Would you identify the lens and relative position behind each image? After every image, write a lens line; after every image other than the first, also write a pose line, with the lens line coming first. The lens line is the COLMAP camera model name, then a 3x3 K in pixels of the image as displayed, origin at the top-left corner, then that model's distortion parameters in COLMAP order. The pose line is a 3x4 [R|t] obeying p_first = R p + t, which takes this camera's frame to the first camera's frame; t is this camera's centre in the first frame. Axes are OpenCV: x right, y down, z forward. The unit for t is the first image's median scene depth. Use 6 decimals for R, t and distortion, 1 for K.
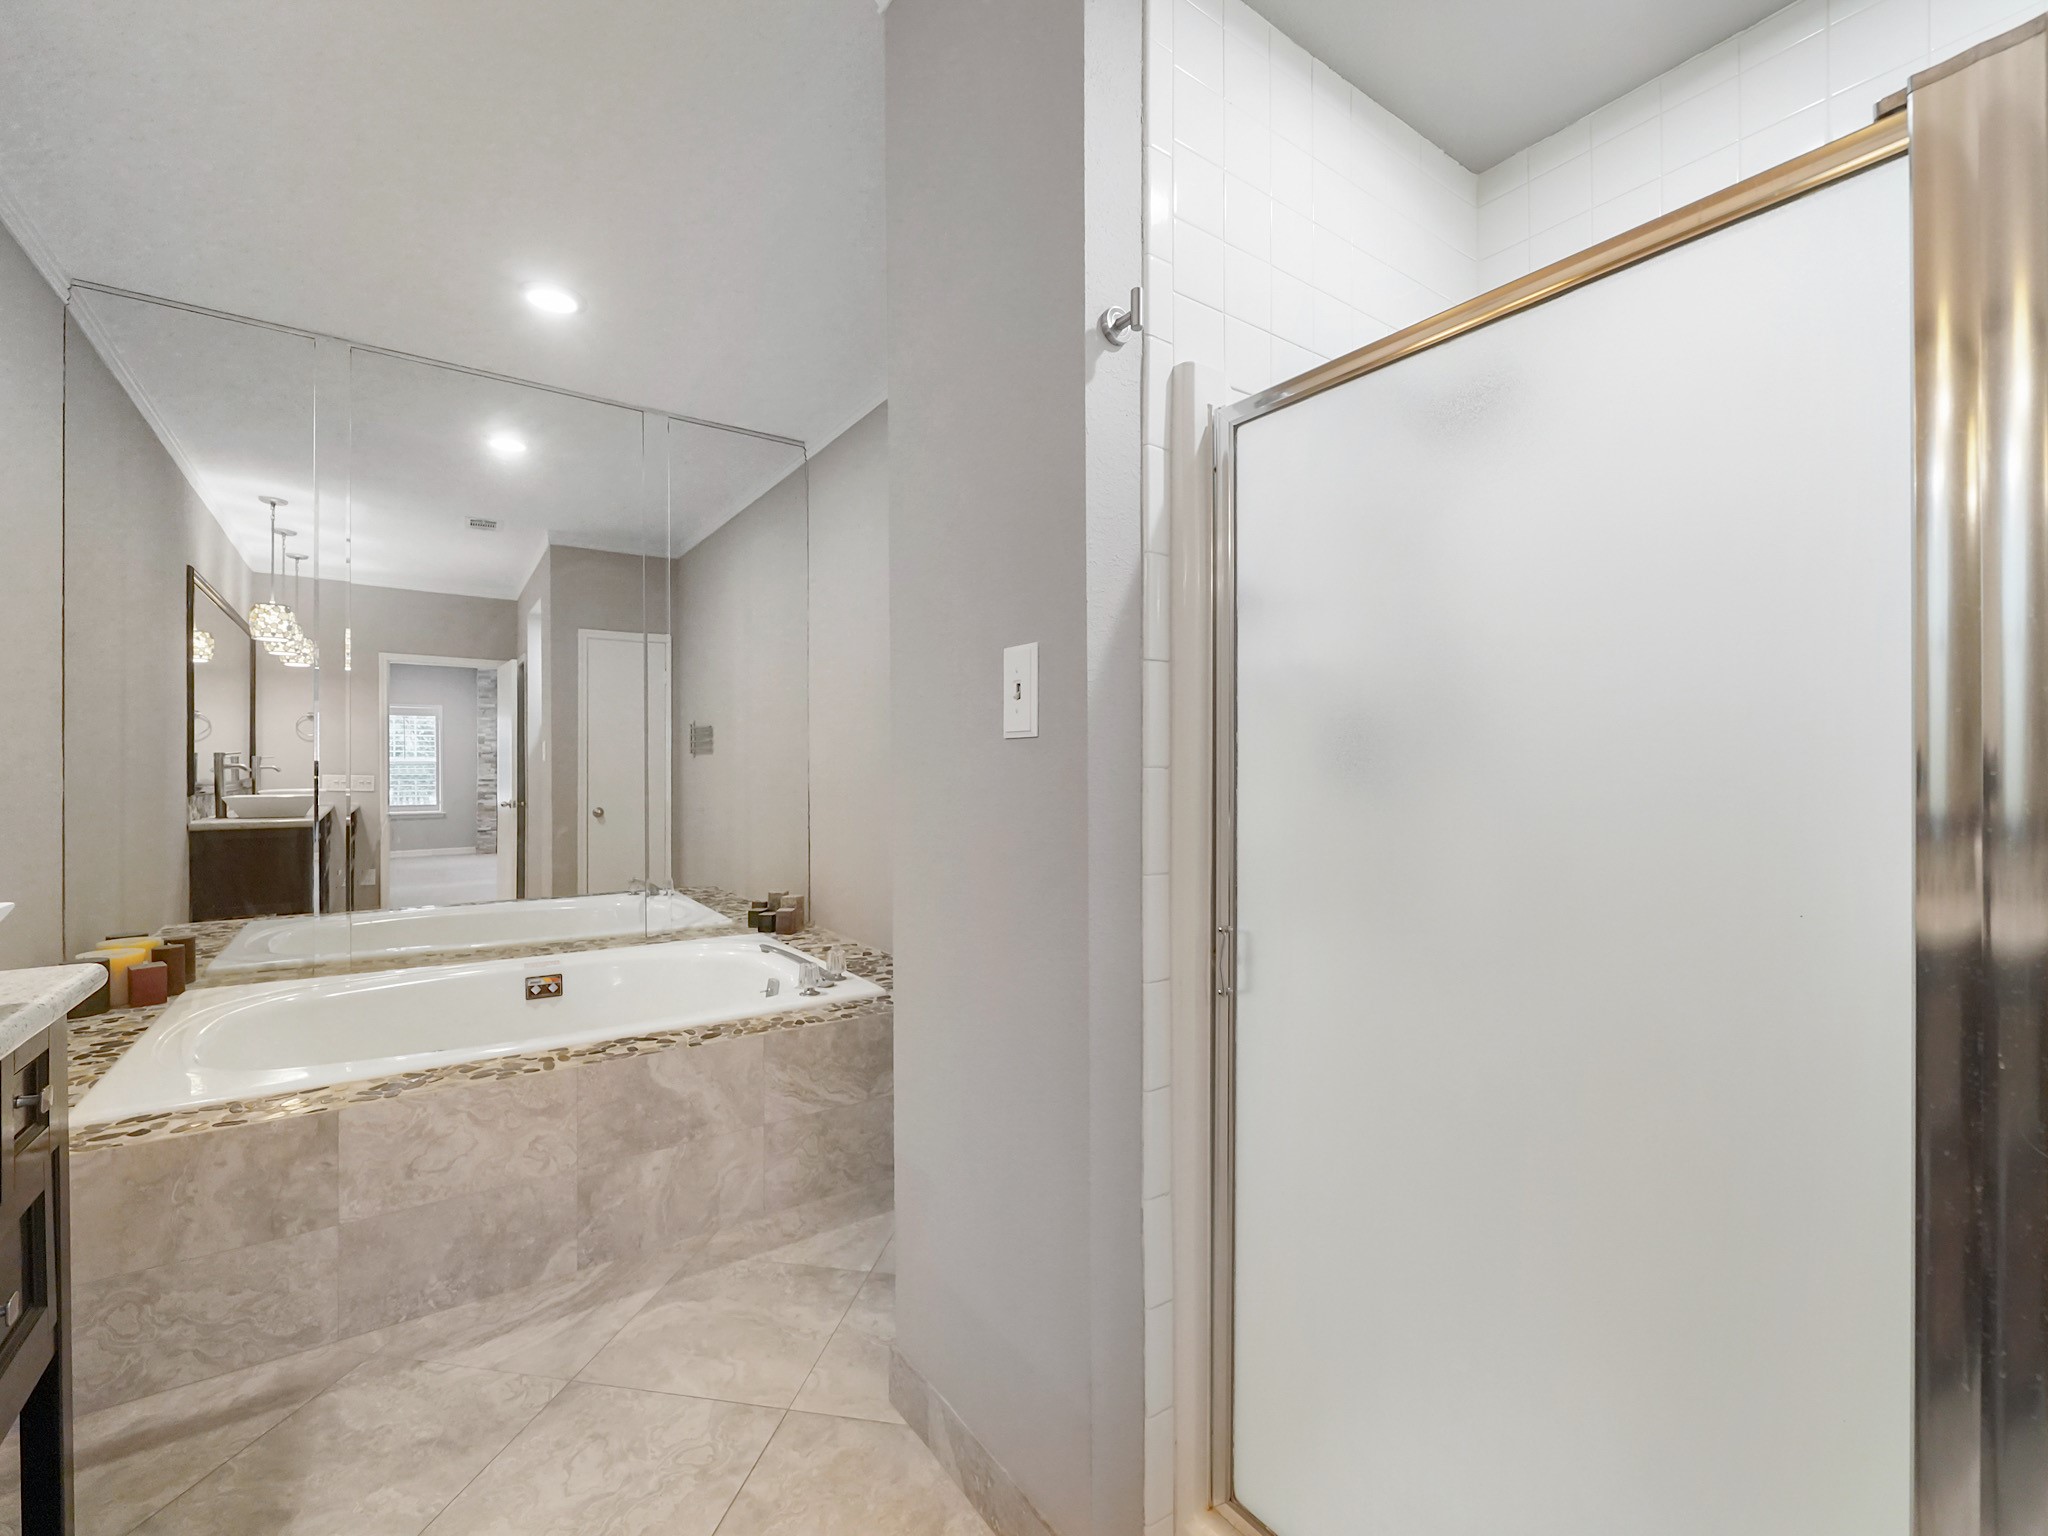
lens RADIAL K [[865.6, 0, 1005.3], [0, 865.6, 768.3], [0, 0, 1]] dist [-0.004973, 0.000184]
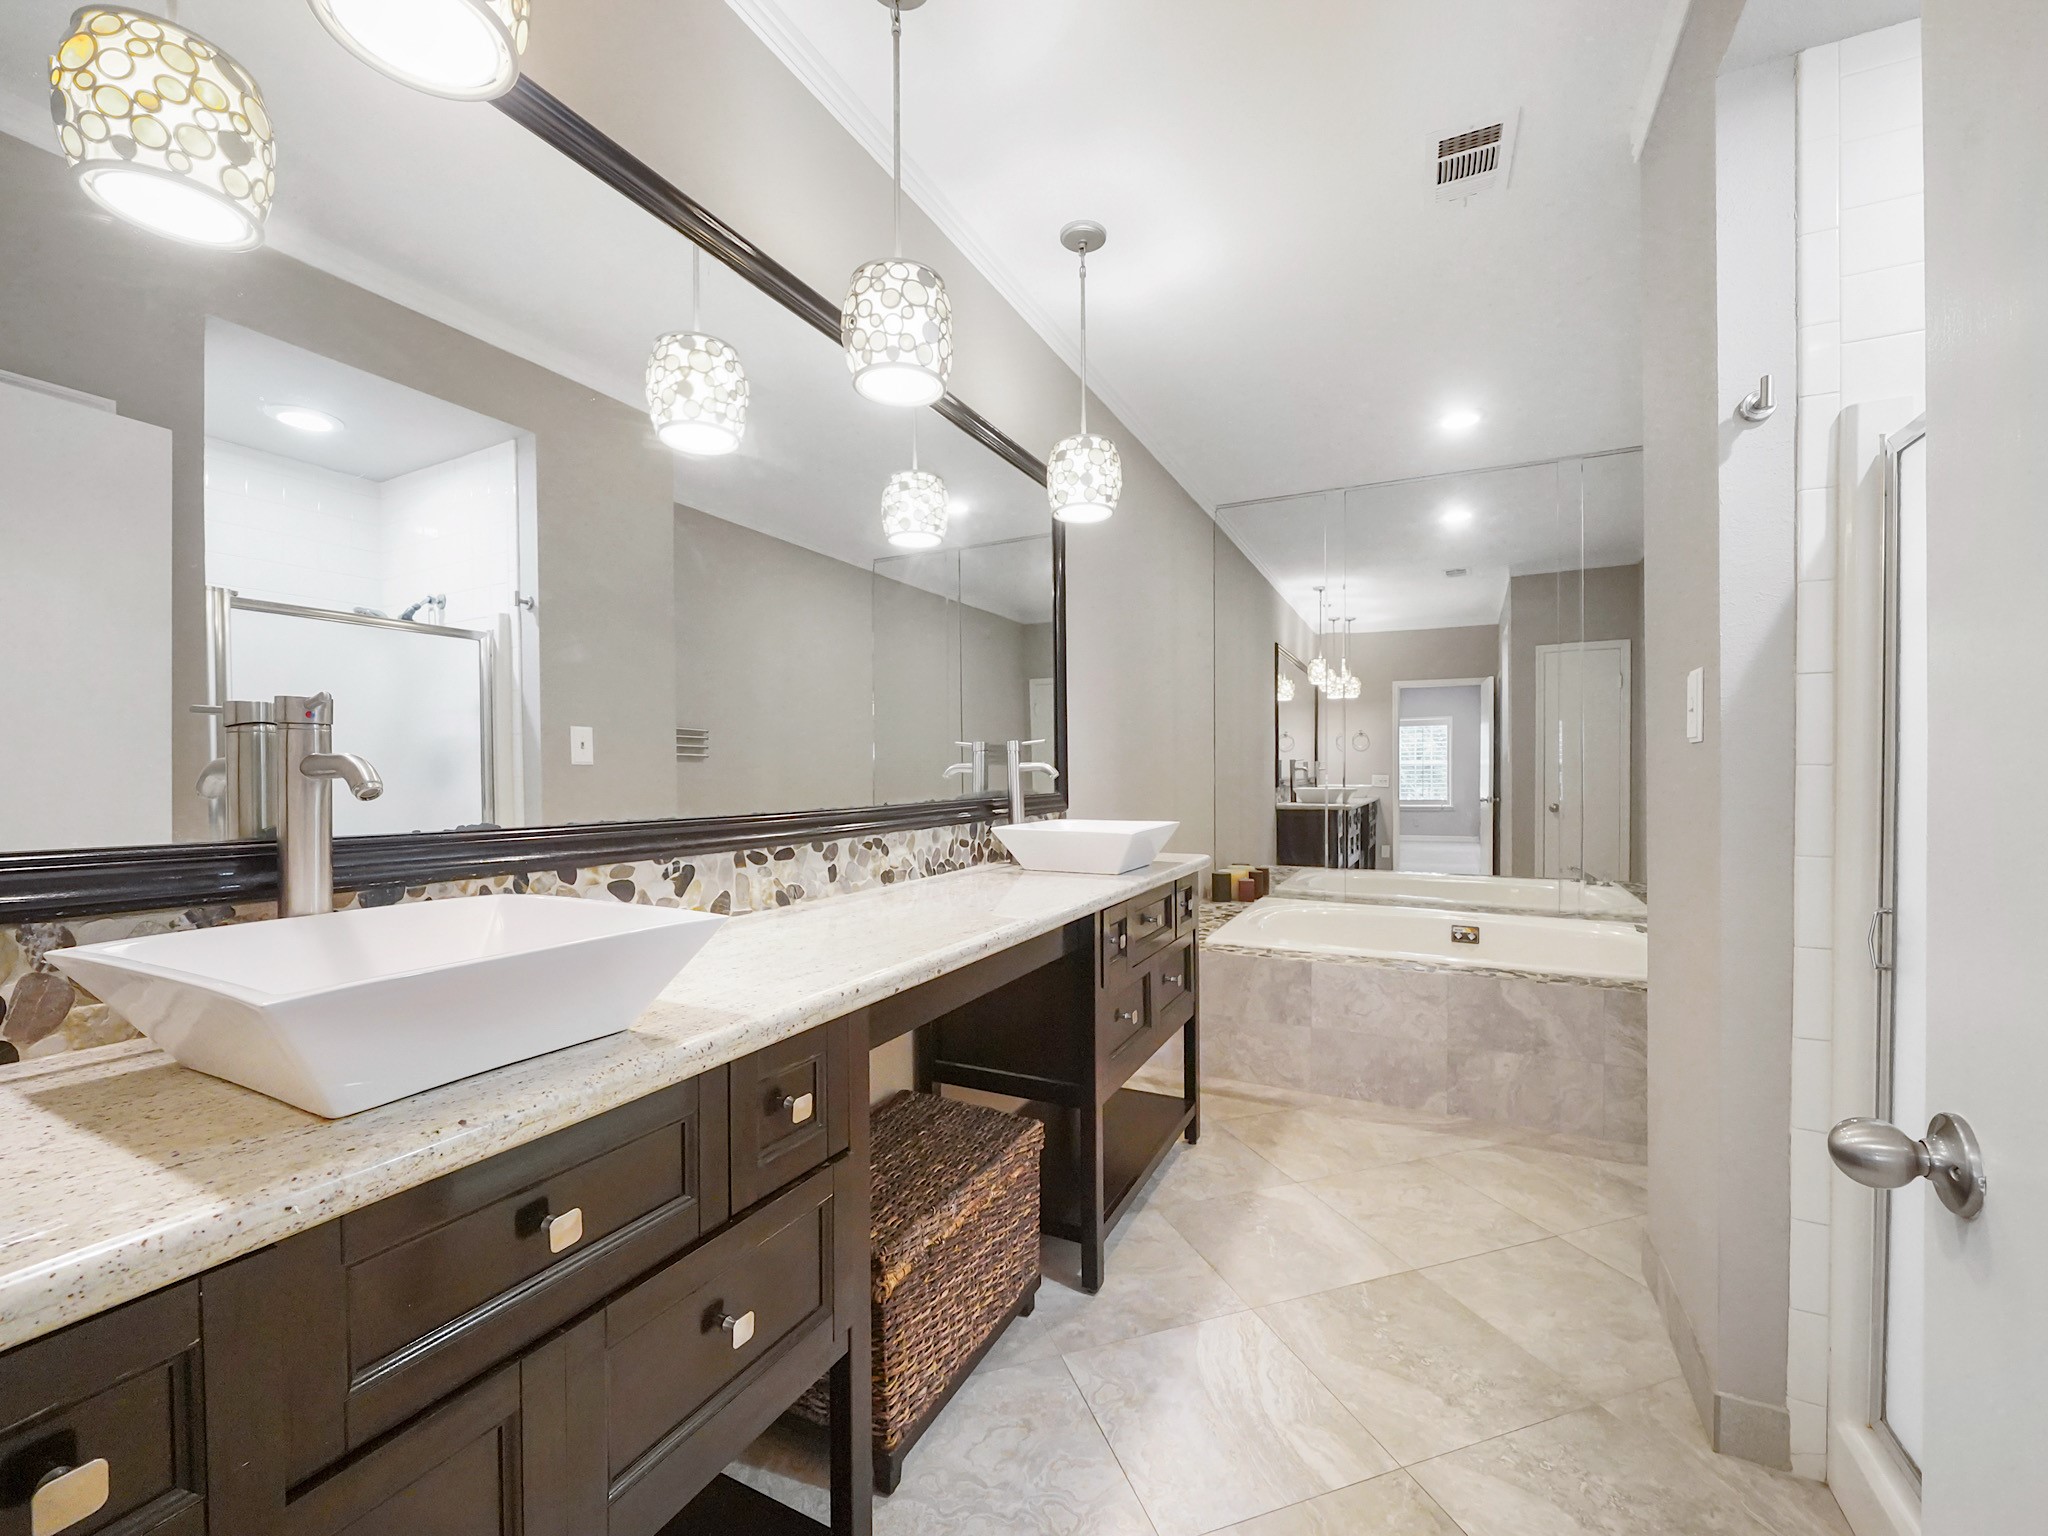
lens RADIAL K [[805.5, 0, 1036.0], [0, 805.5, 793.4], [0, 0, 1]] dist [-0.003111, -0.000947]
pose [[0.477750, 0.020102, -0.878266, 0.294386], [0.006802, 0.999624, 0.026579, 0.000419], [0.878469, -0.018673, 0.477433, -0.205366]]
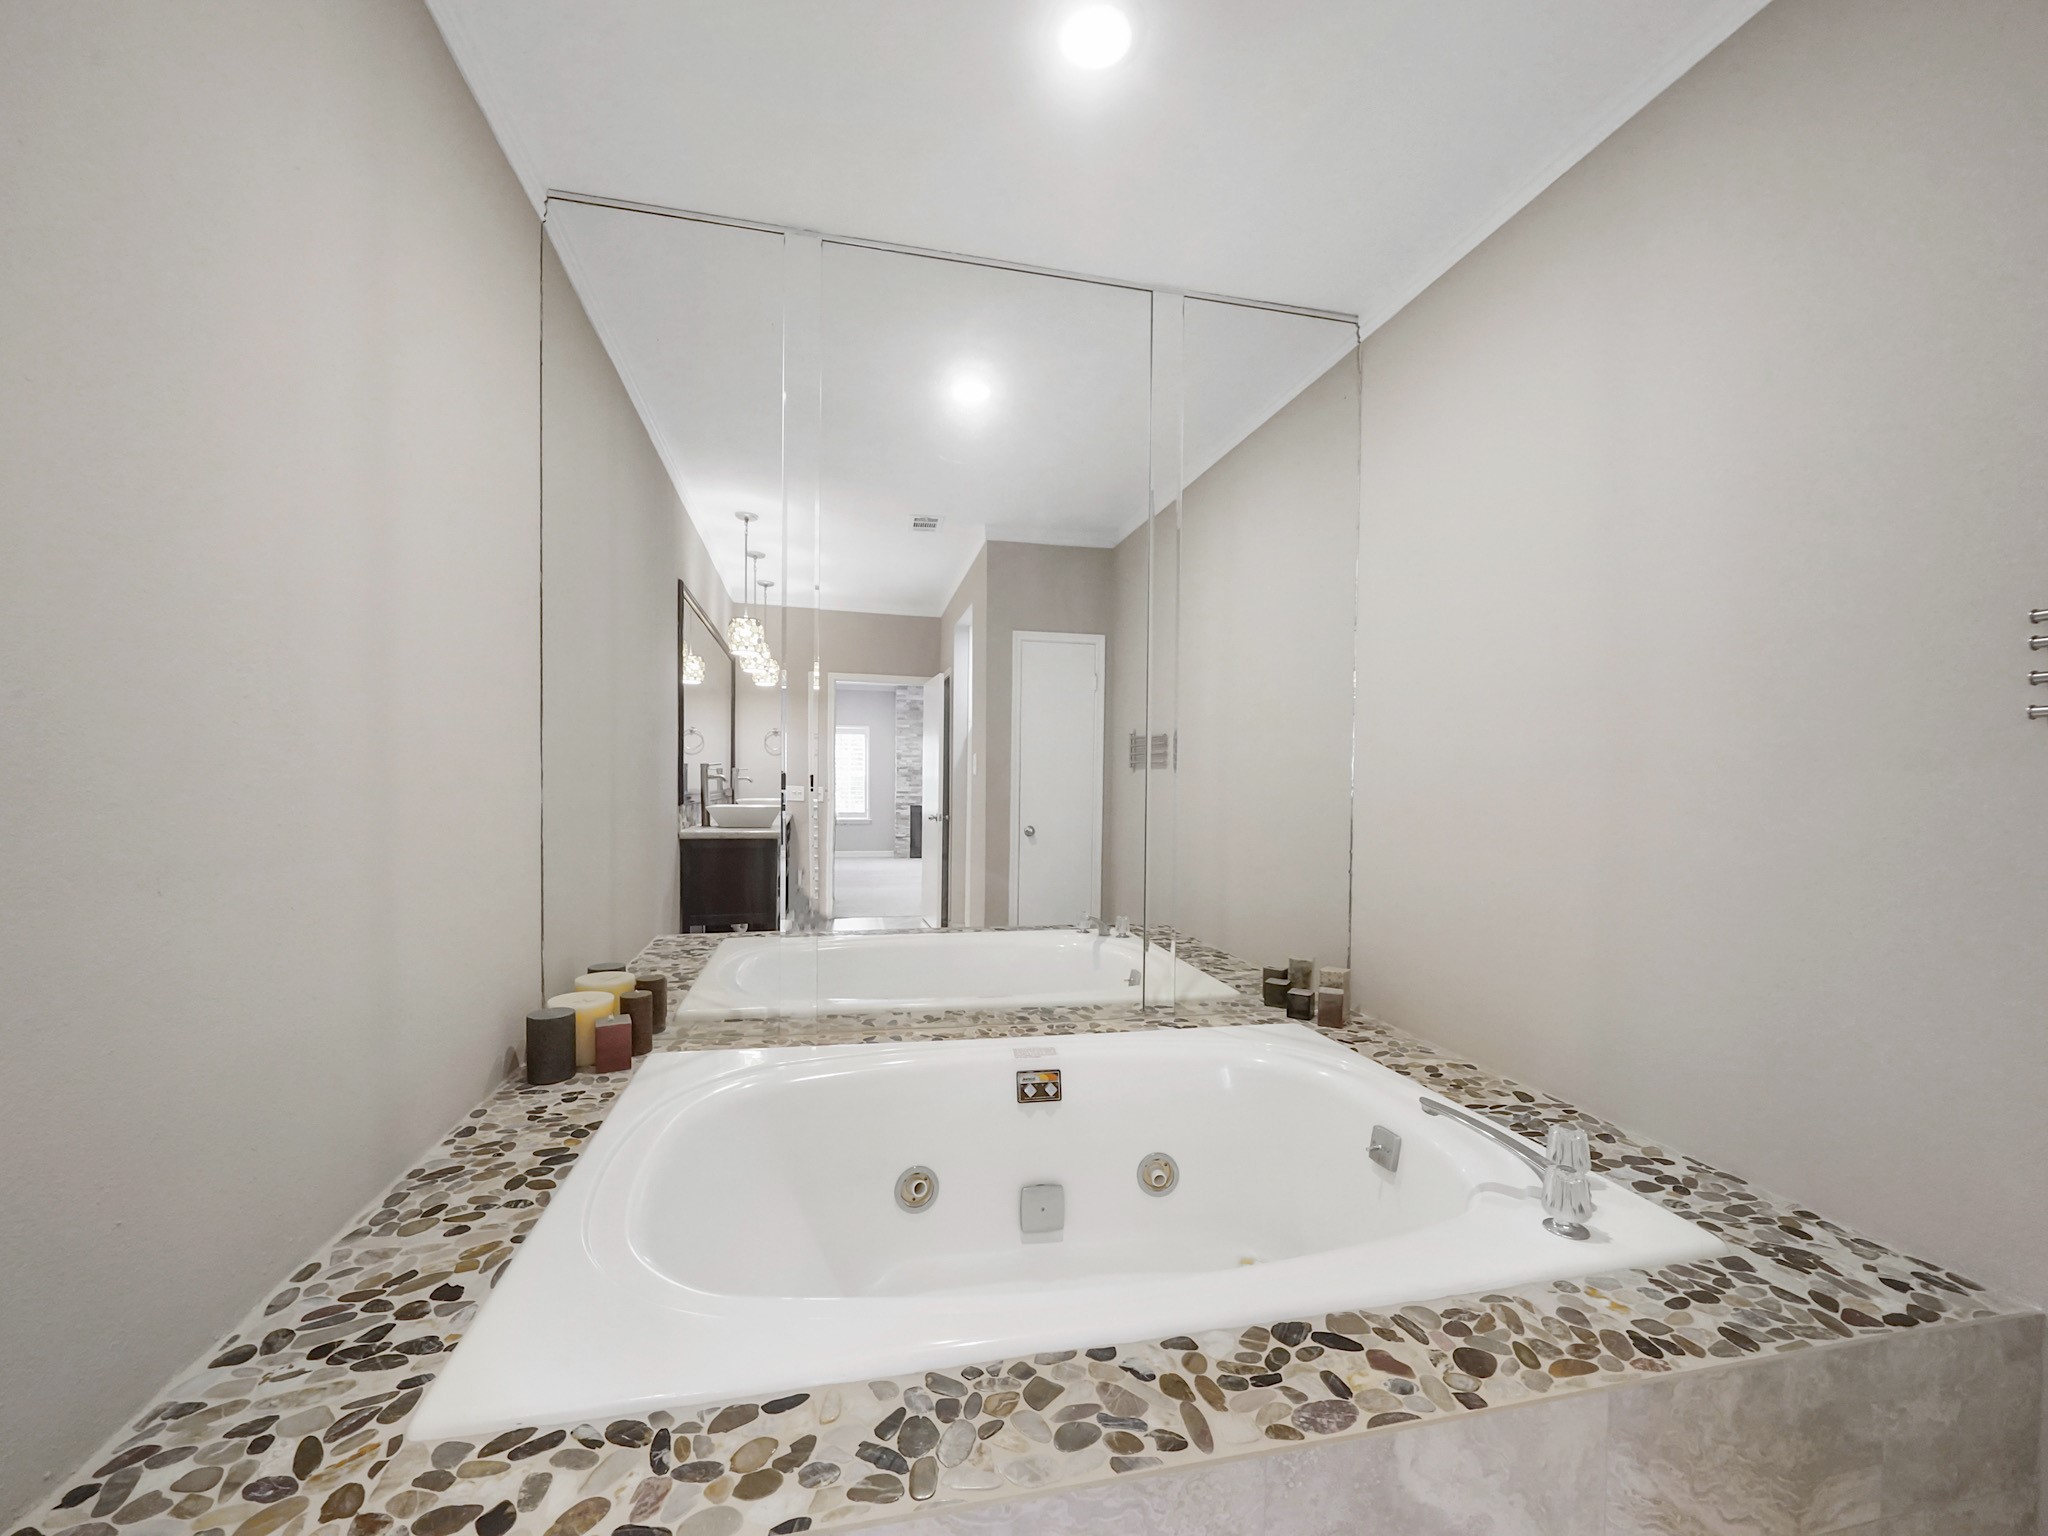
lens RADIAL K [[805.5, 0, 1001.9], [0, 805.5, 804.9], [0, 0, 1]] dist [-0.003111, -0.000947]
pose [[0.920548, 0.023306, -0.389933, -0.394520], [-0.013683, 0.999530, 0.027438, -0.000328], [0.390389, -0.019922, 0.920434, 0.482176]]
